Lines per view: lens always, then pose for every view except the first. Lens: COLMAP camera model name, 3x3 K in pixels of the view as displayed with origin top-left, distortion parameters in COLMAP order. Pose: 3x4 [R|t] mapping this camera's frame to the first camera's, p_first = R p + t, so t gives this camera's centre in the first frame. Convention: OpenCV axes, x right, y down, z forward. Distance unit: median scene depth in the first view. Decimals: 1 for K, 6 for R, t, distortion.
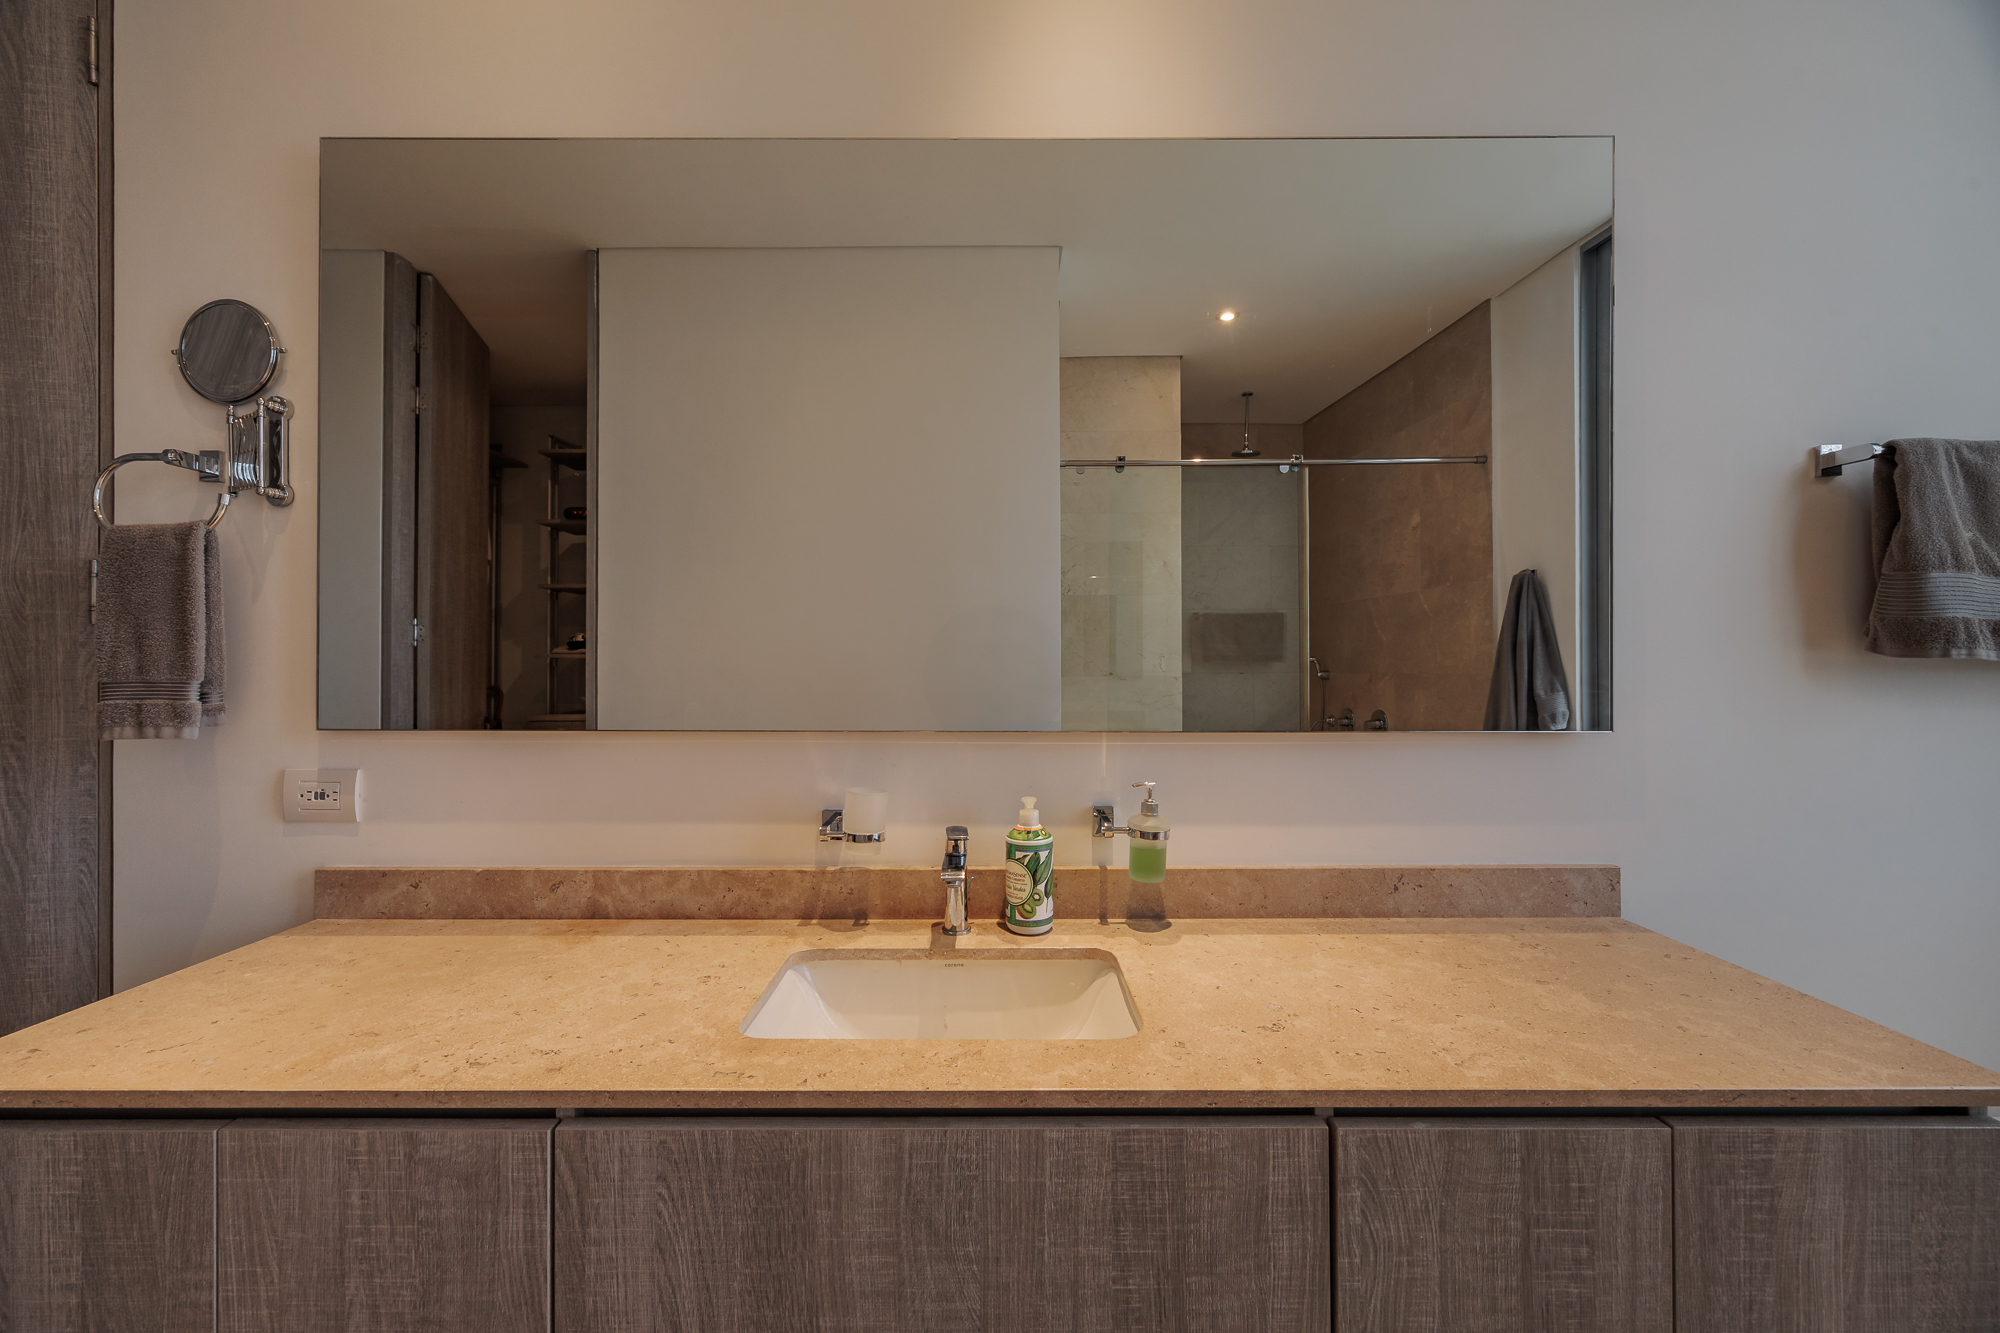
lens RADIAL K [[748.2, 0, 1001.2], [0, 748.2, 654.1], [0, 0, 1]] dist [0.000149, 0.000270]
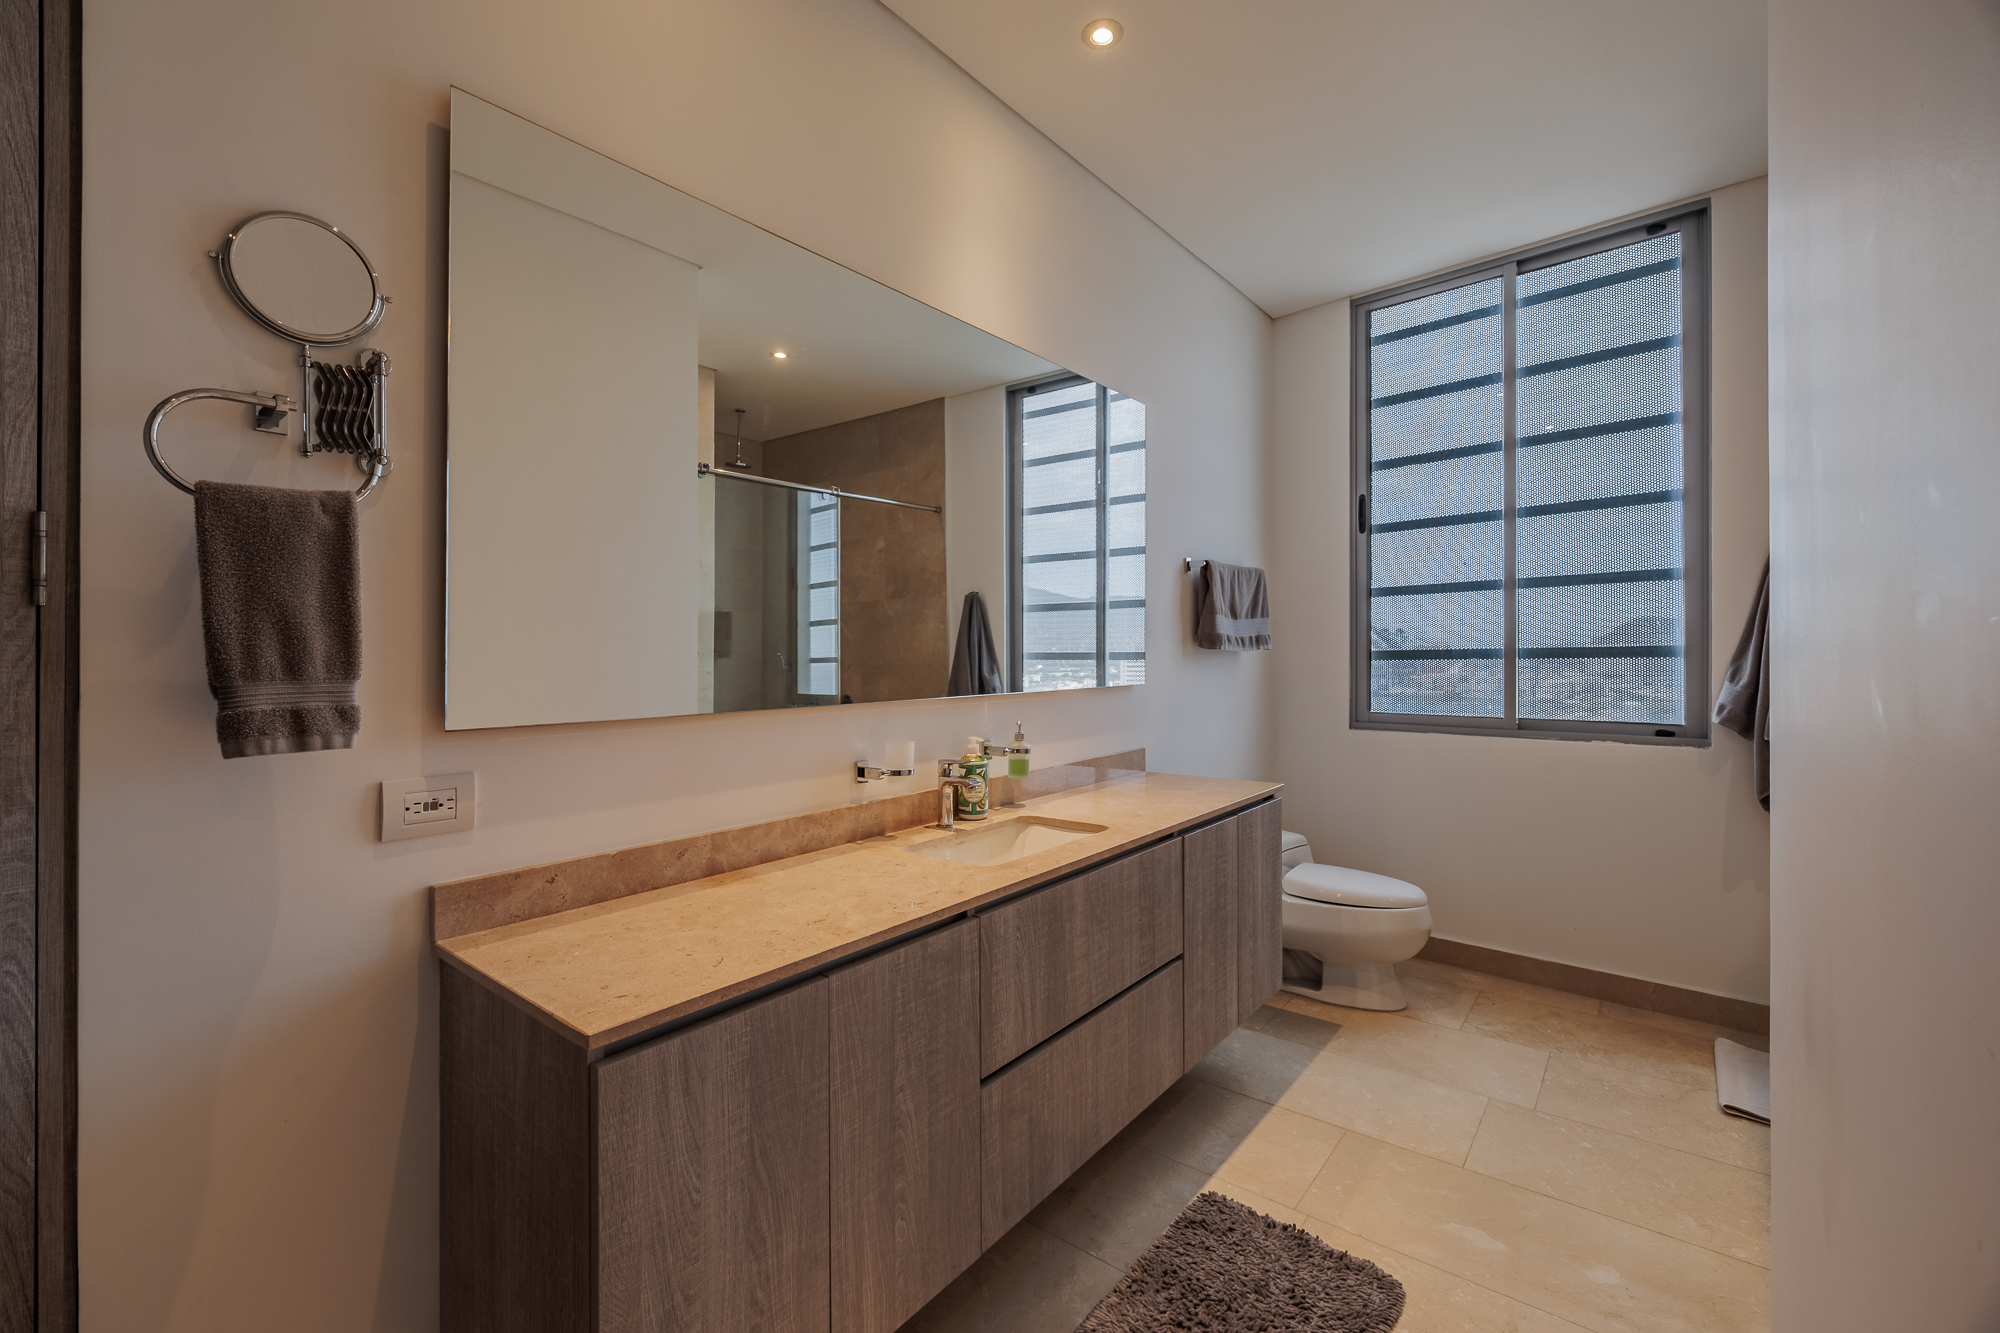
lens RADIAL K [[814.5, 0, 999.8], [0, 814.5, 660.0], [0, 0, 1]] dist [-0.000780, 0.000023]
pose [[0.633137, -0.012831, 0.773933, -1.272397], [0.004612, 0.999907, 0.012805, 0.004655], [-0.774026, -0.004538, 0.633138, -0.151011]]
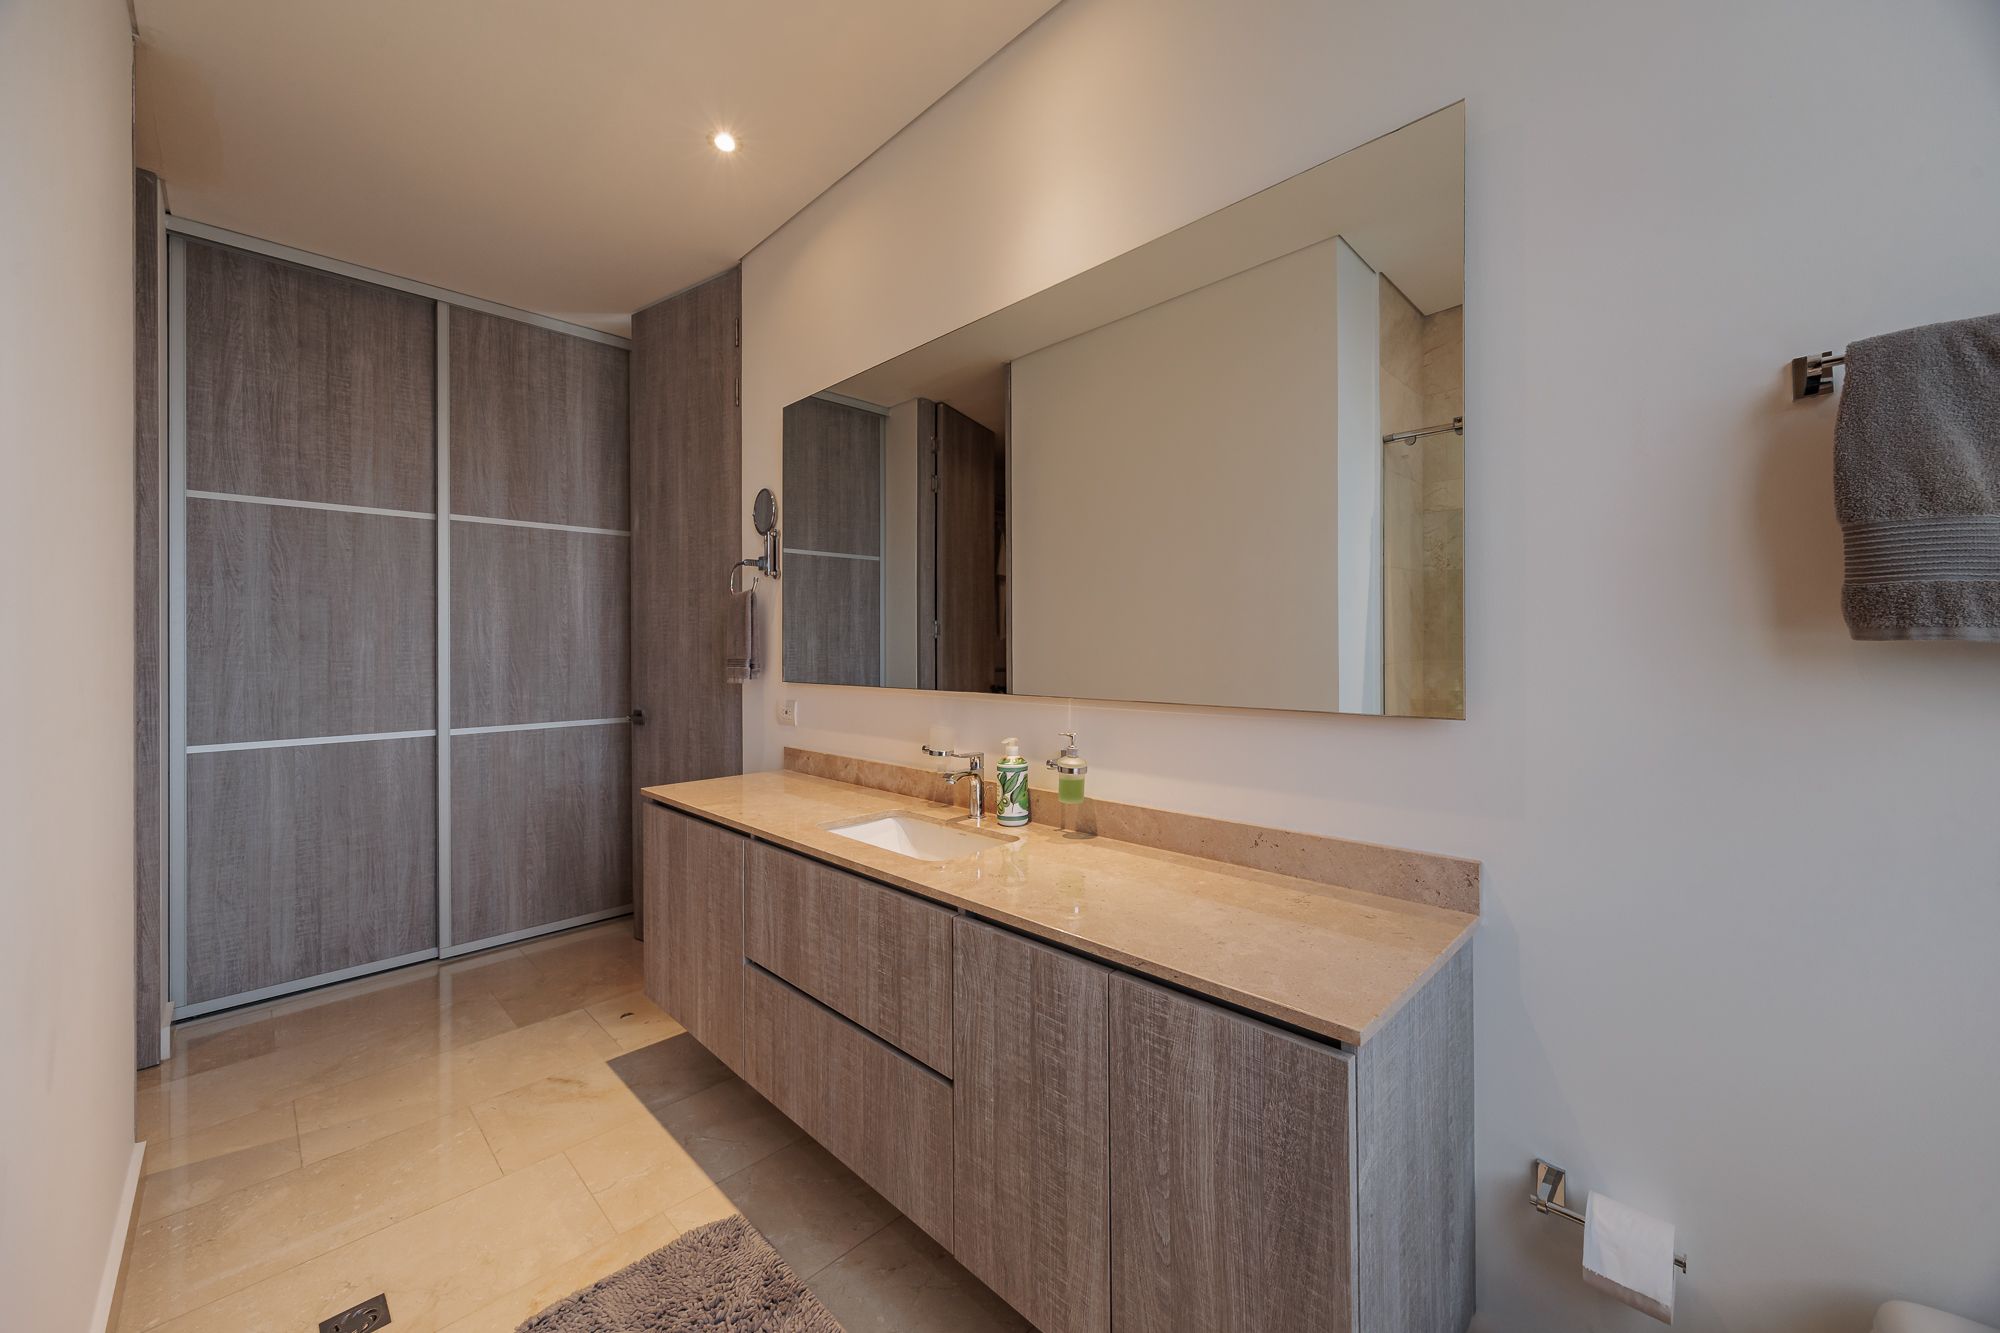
lens RADIAL K [[765.1, 0, 1011.6], [0, 765.1, 631.7], [0, 0, 1]] dist [0.000347, 0.000046]
pose [[0.710722, -0.019420, -0.703205, 1.141314], [0.016273, 0.999805, -0.011164, -0.008279], [0.703285, -0.003509, 0.710899, -0.111039]]
